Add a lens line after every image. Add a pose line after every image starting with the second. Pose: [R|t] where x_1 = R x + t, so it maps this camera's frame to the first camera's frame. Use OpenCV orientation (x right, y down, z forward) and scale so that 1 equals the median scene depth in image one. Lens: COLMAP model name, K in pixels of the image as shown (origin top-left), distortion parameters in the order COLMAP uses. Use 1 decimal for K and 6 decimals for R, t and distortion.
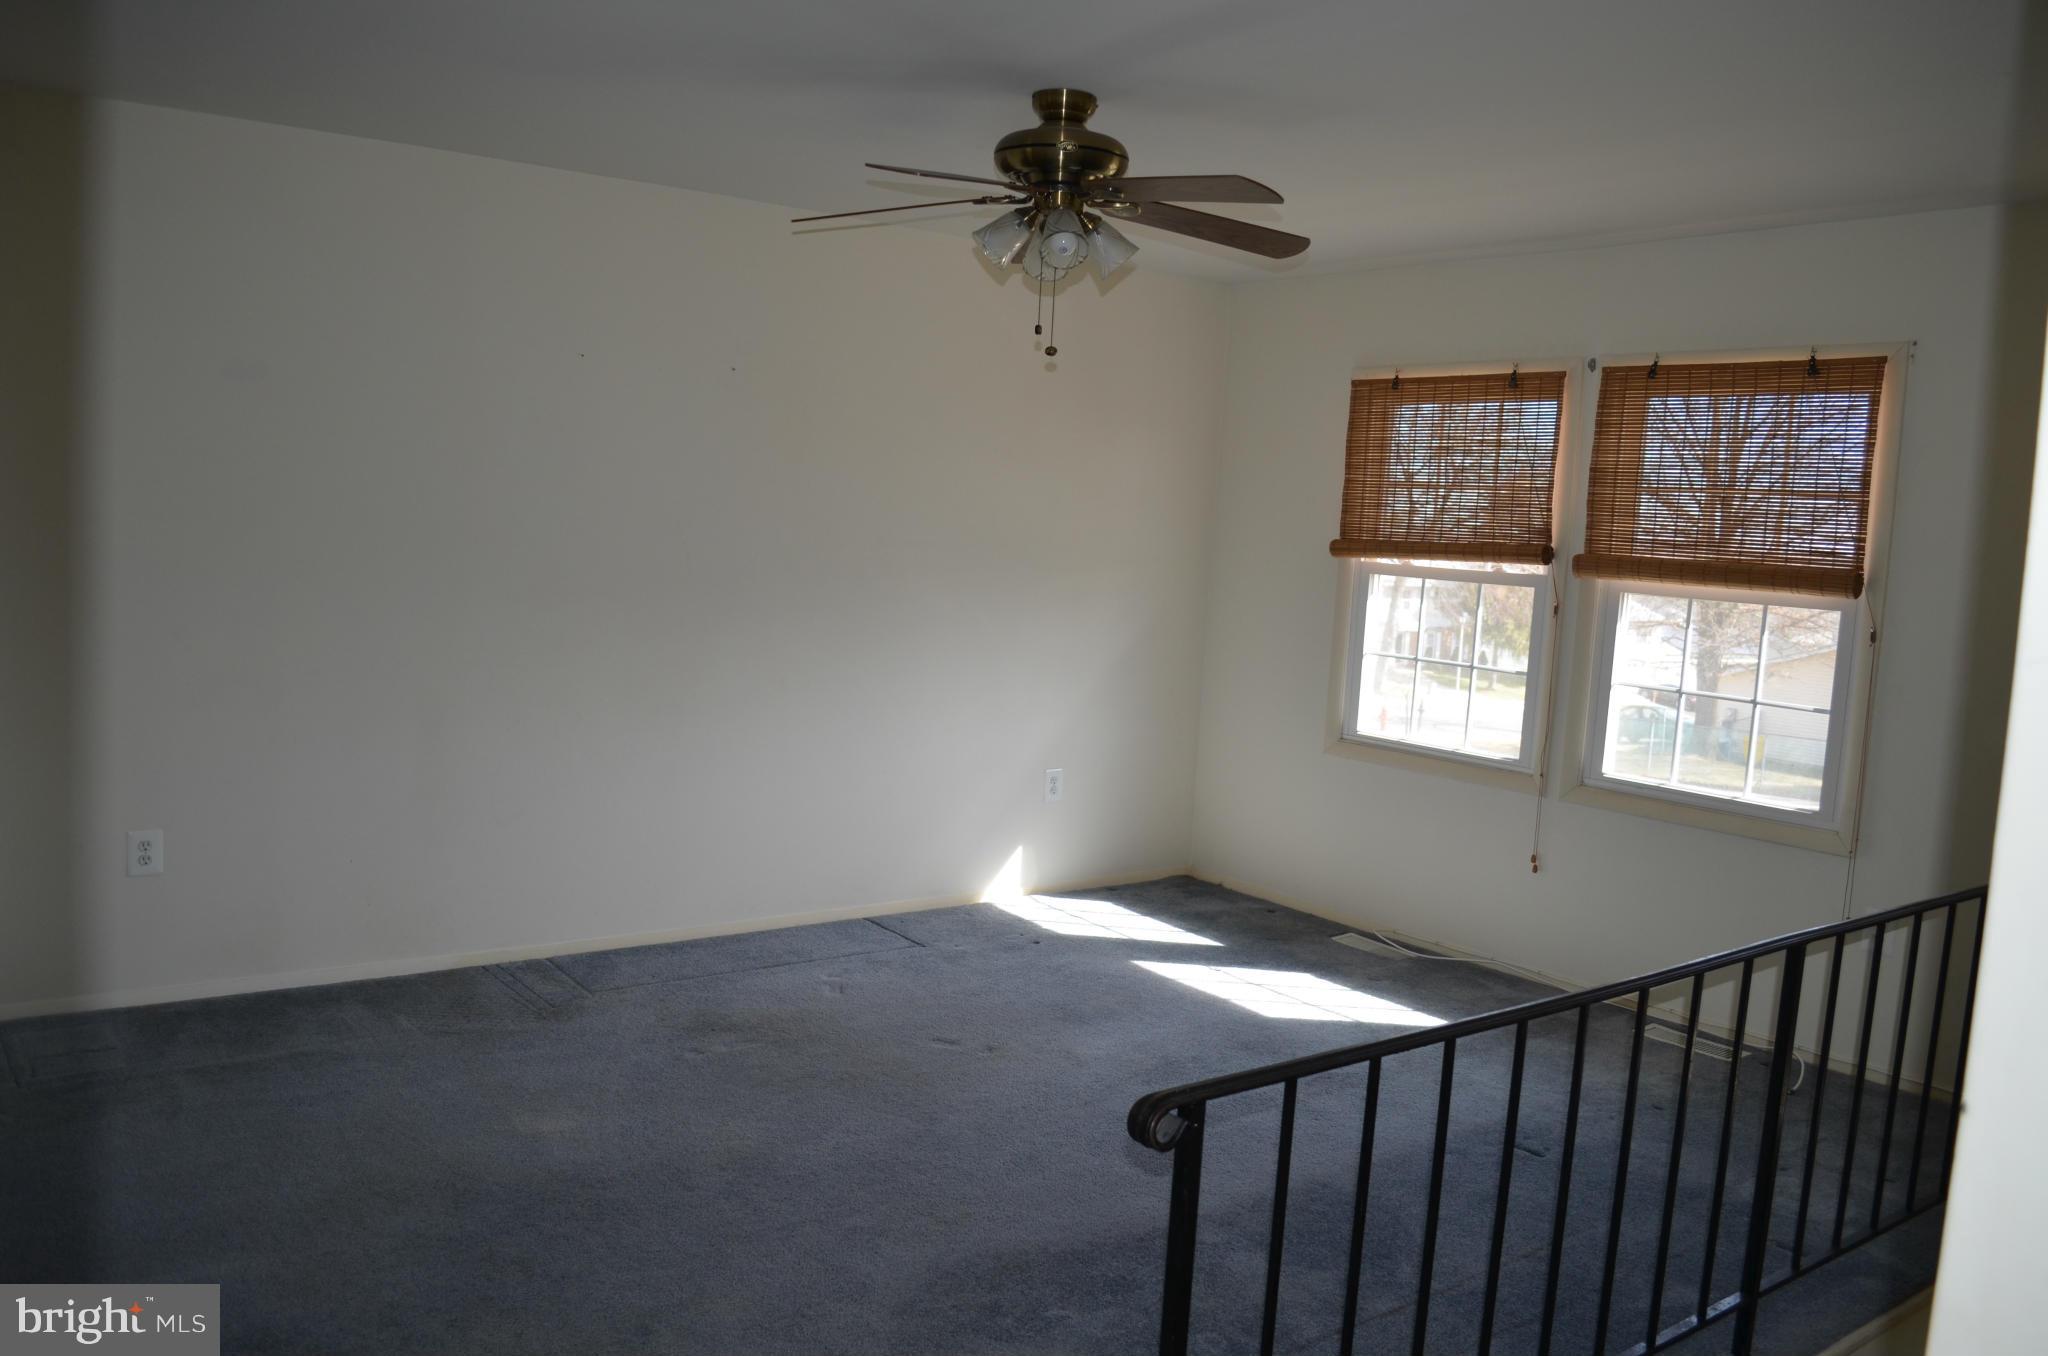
lens RADIAL K [[1606.8, 0, 1024.0], [0, 1606.8, 678.0], [0, 0, 1]] dist [-0.000661, 0.007667]
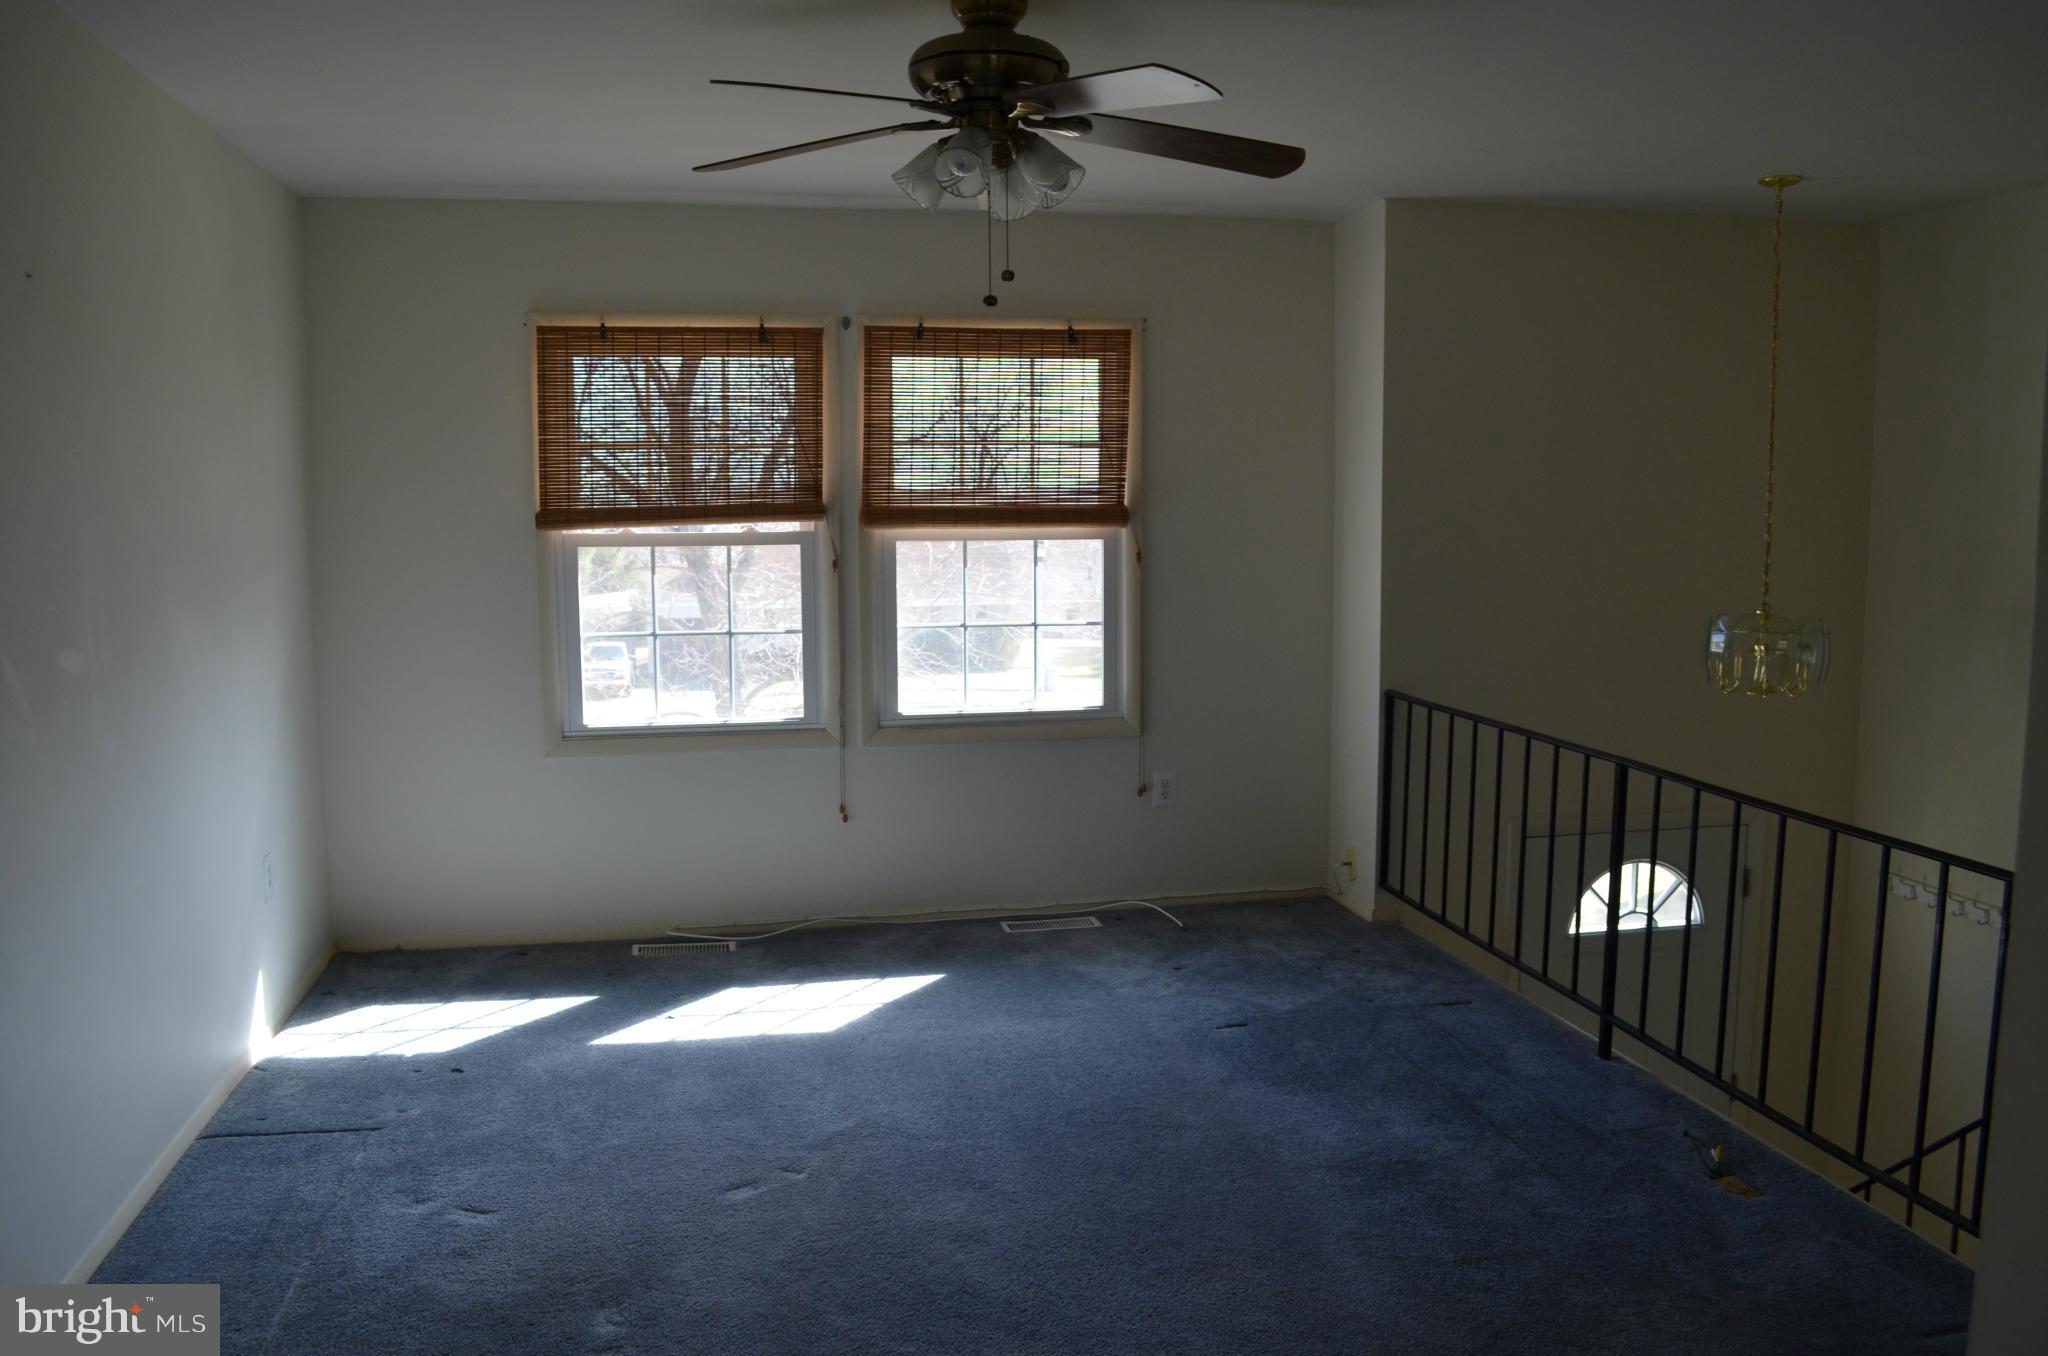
lens RADIAL K [[1633.4, 0, 1024.0], [0, 1633.4, 678.0], [0, 0, 1]] dist [-0.005440, 0.000148]
pose [[0.468193, -0.160632, 0.868903, -0.530849], [0.123598, 0.985576, 0.115602, -0.077094], [-0.874939, 0.053270, 0.481294, 0.406556]]
